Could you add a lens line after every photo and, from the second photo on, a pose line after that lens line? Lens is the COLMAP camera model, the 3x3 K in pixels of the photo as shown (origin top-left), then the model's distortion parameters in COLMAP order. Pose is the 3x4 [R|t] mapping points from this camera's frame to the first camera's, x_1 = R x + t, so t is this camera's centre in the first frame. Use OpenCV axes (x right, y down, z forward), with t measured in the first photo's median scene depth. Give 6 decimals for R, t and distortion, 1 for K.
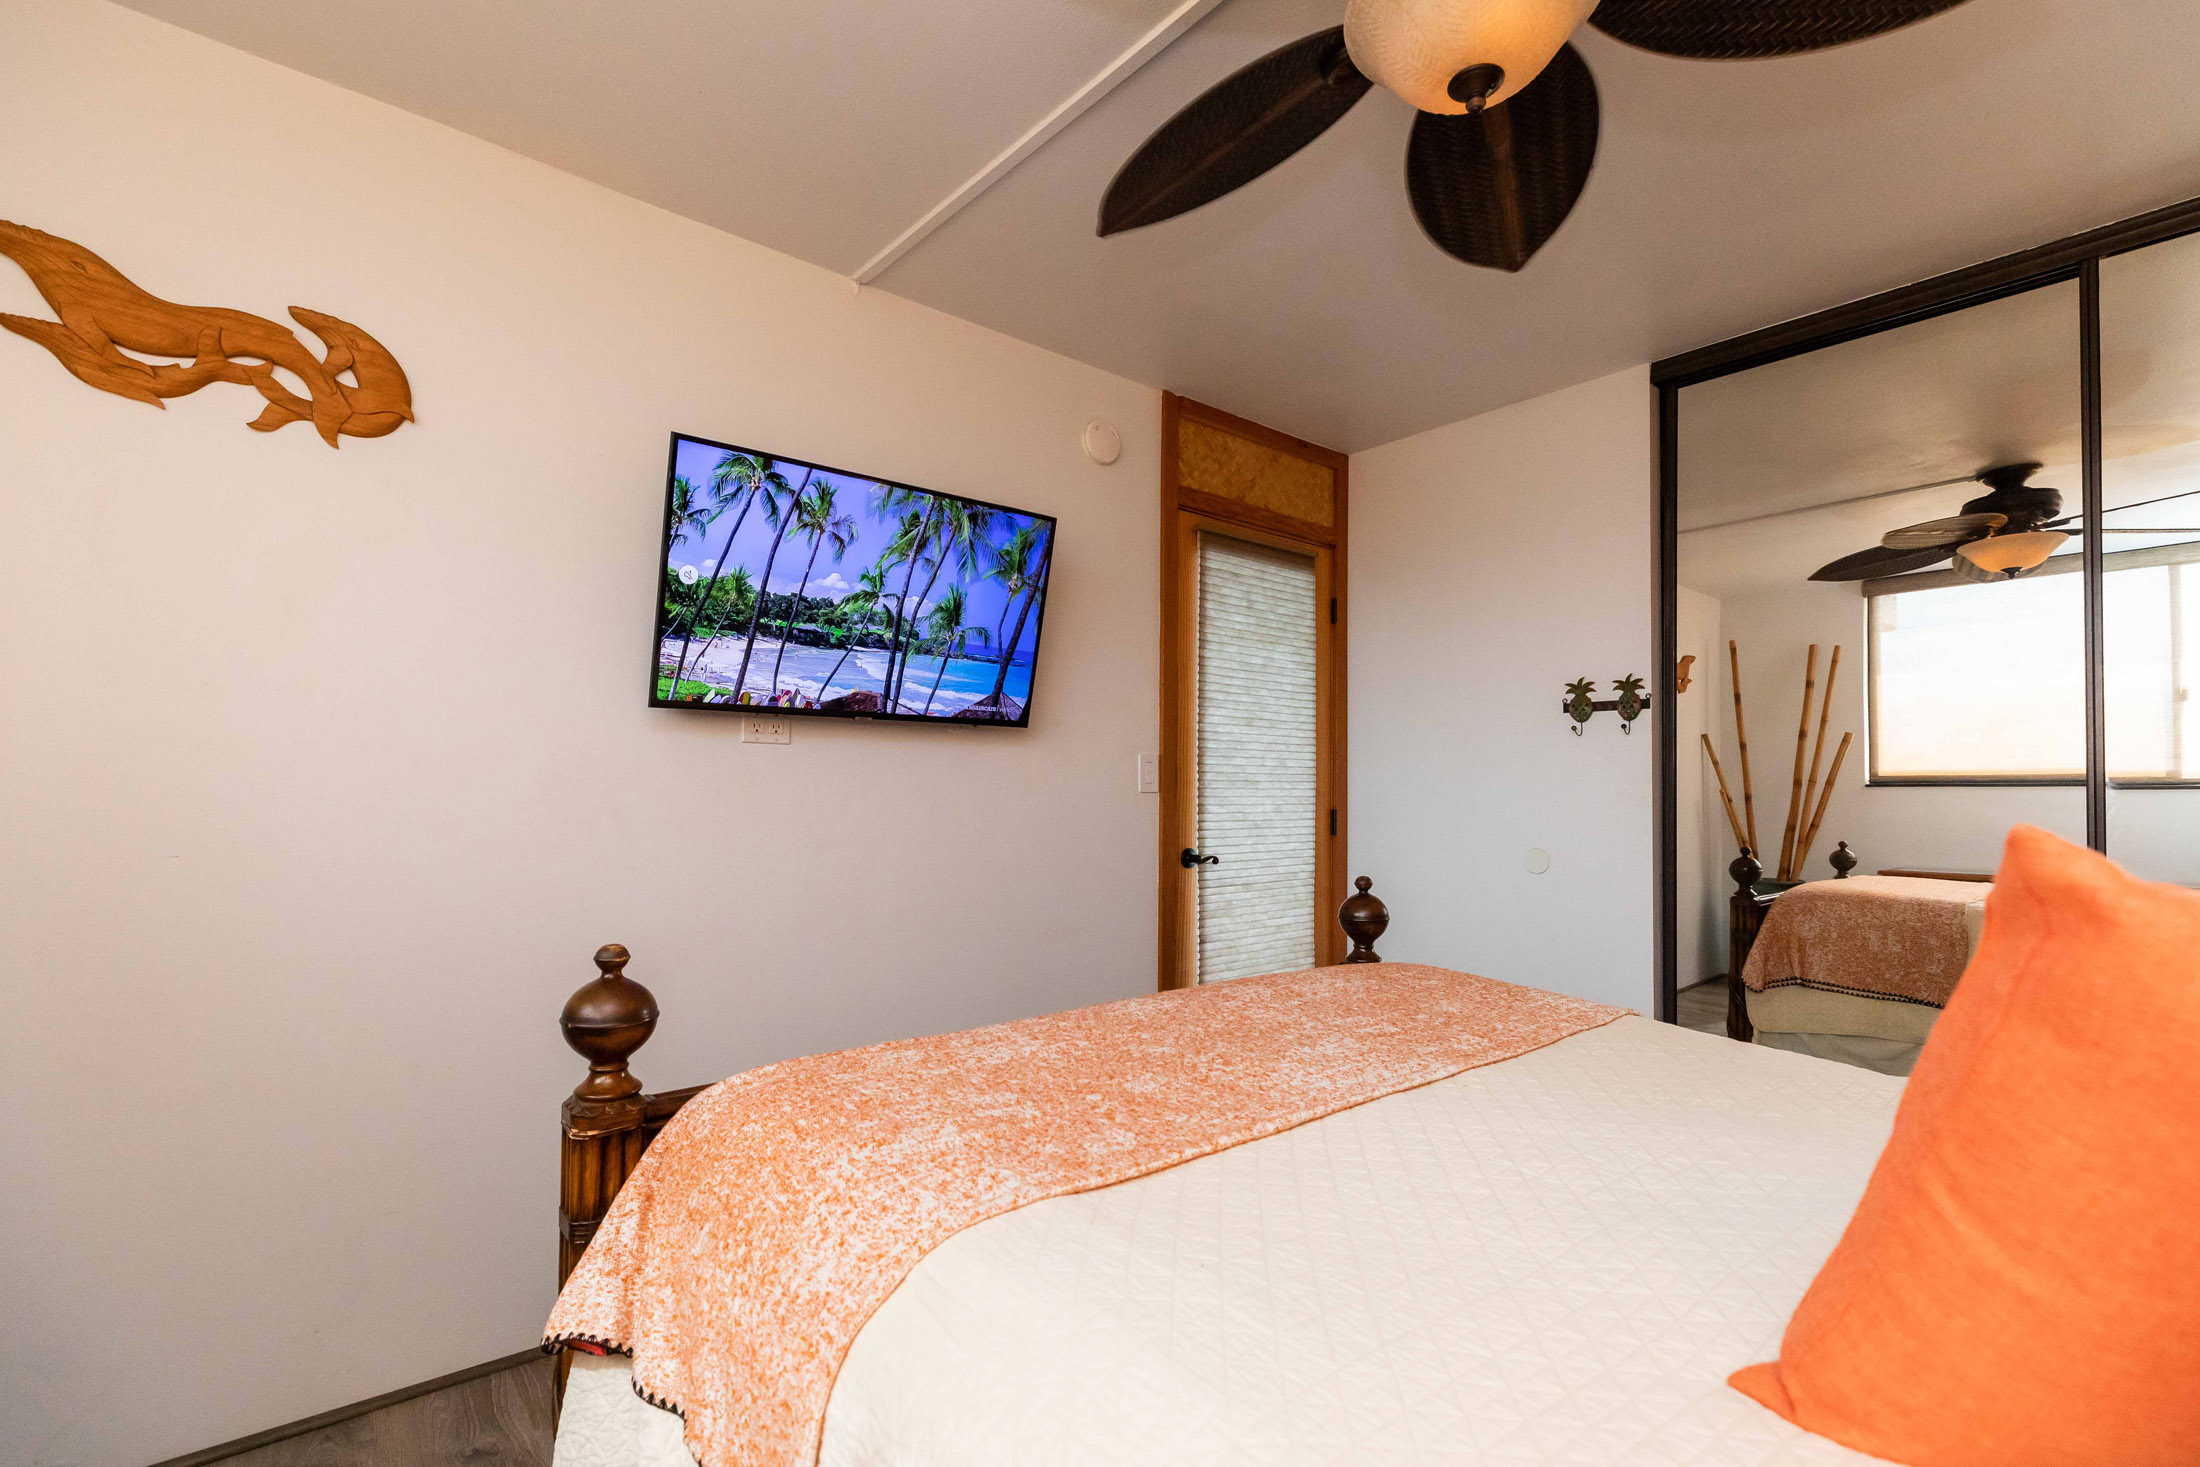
lens RADIAL K [[1013.7, 0, 1095.5], [0, 1013.7, 746.3], [0, 0, 1]] dist [-0.015535, 0.005862]
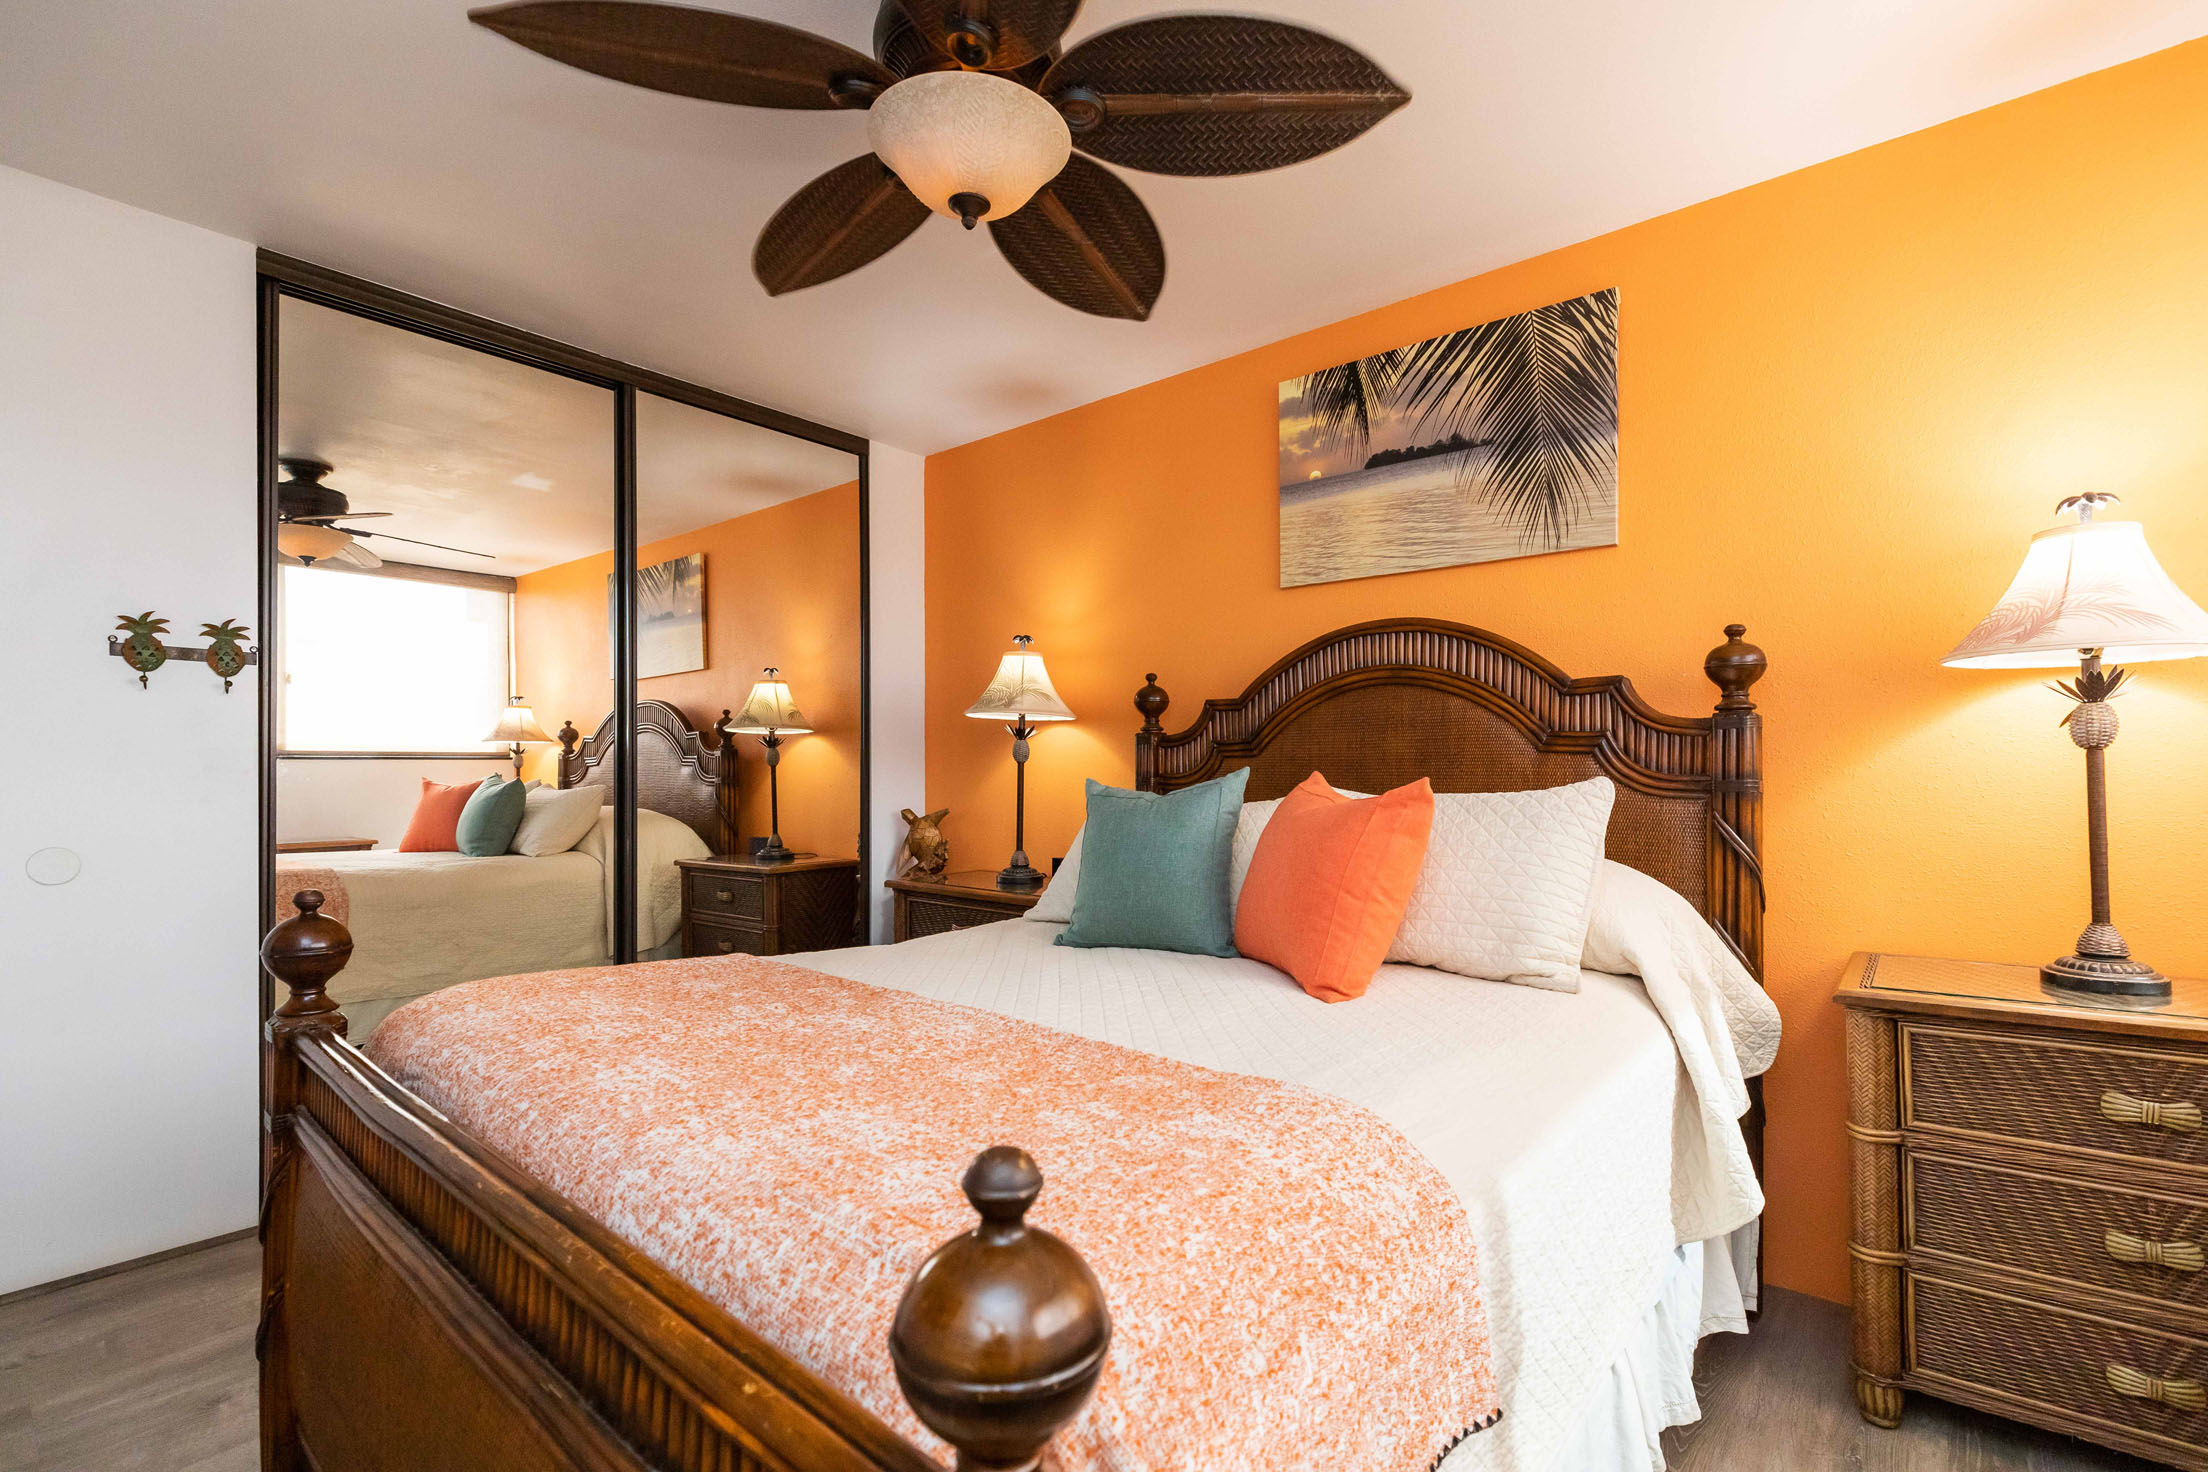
lens RADIAL K [[1017.3, 0, 1104.2], [0, 1017.3, 755.7], [0, 0, 1]] dist [-0.015535, 0.005862]
pose [[-0.190121, 0.007496, 0.981732, -0.489011], [-0.044716, 0.998867, -0.016287, 0.023809], [-0.980742, -0.046995, -0.189570, 0.576893]]
